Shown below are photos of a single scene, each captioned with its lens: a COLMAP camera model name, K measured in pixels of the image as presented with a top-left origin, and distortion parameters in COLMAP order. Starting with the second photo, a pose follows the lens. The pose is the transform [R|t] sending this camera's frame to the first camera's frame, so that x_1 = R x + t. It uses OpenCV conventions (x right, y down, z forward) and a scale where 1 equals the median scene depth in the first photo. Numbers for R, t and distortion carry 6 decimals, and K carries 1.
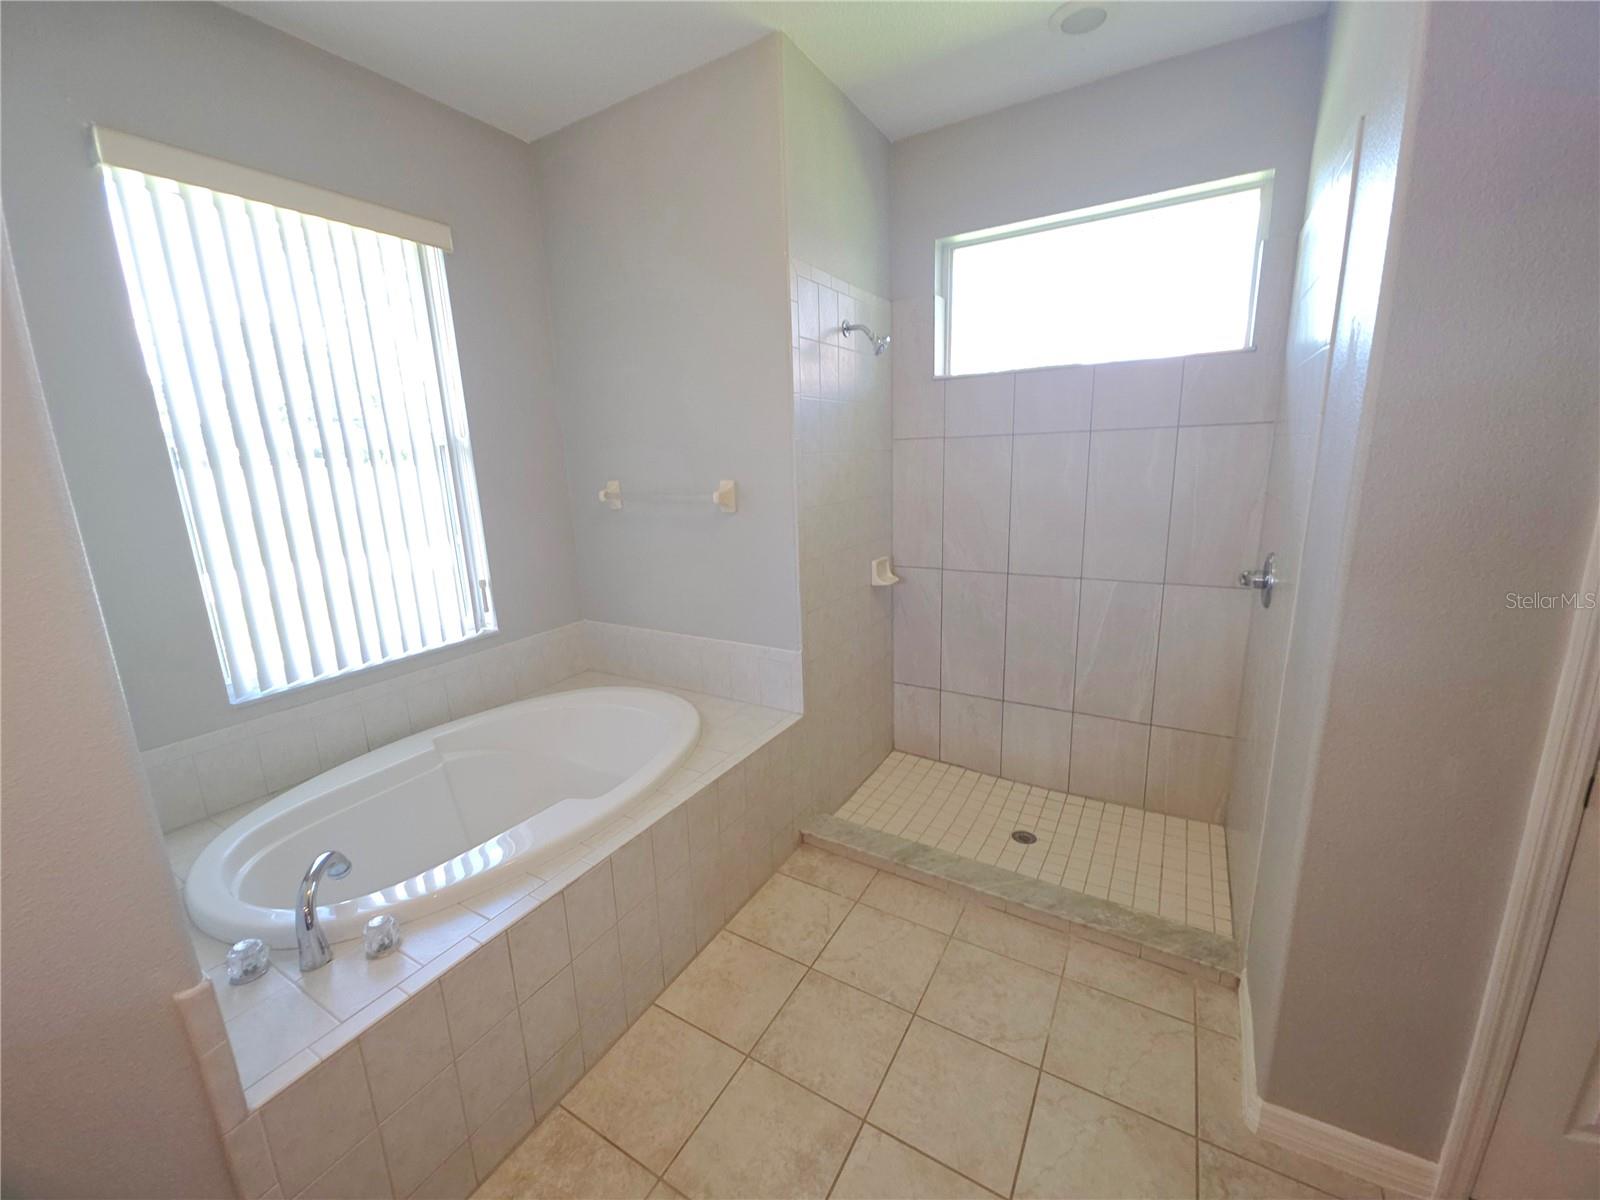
lens RADIAL K [[635.0, 0, 800.0], [0, 635.0, 600.0], [0, 0, 1]] dist [0.000259, -0.007989]
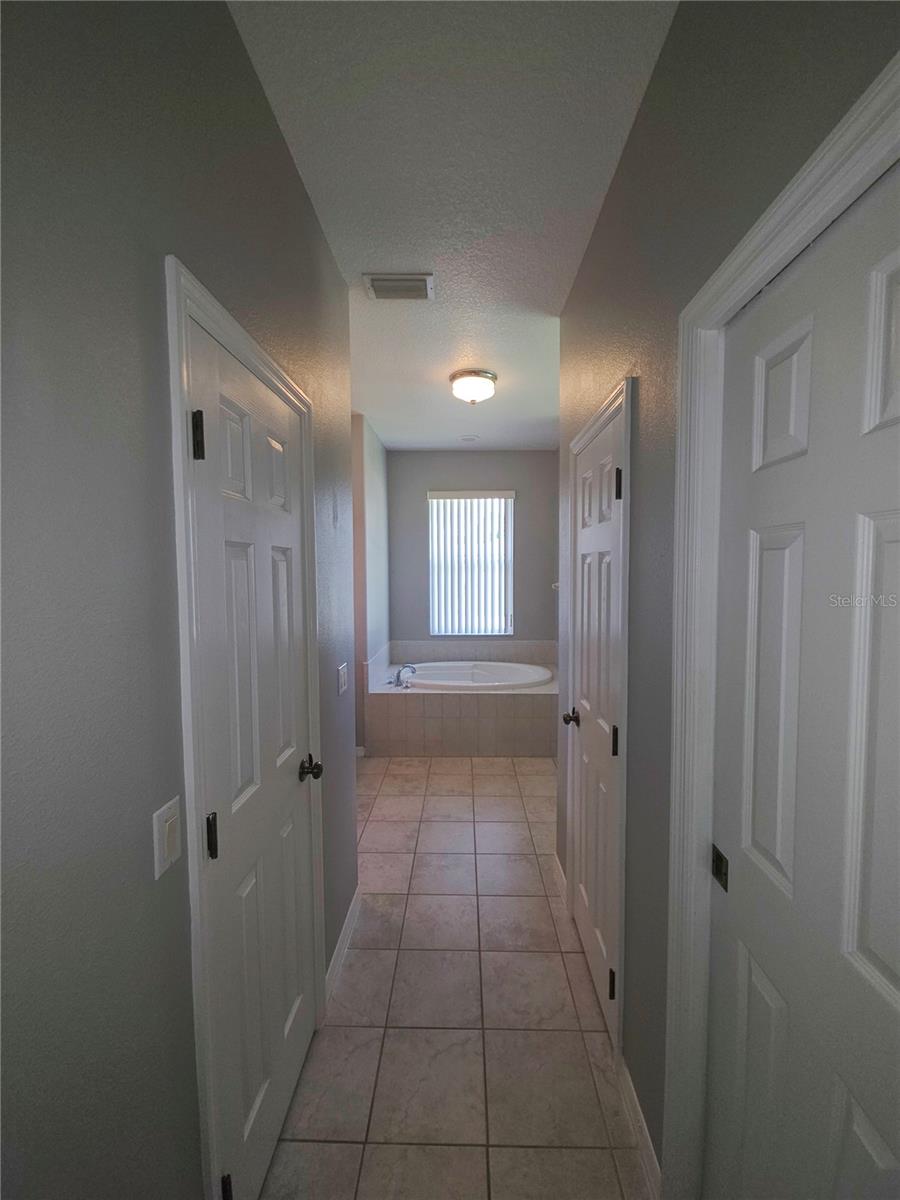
lens RADIAL K [[486.8, 0, 453.3], [0, 486.8, 601.0], [0, 0, 1]] dist [0.000447, -0.000105]
pose [[0.479691, 0.087557, -0.873058, 1.425776], [-0.207175, 0.978177, -0.015730, -0.007898], [0.852628, 0.188421, 0.487362, -0.255040]]
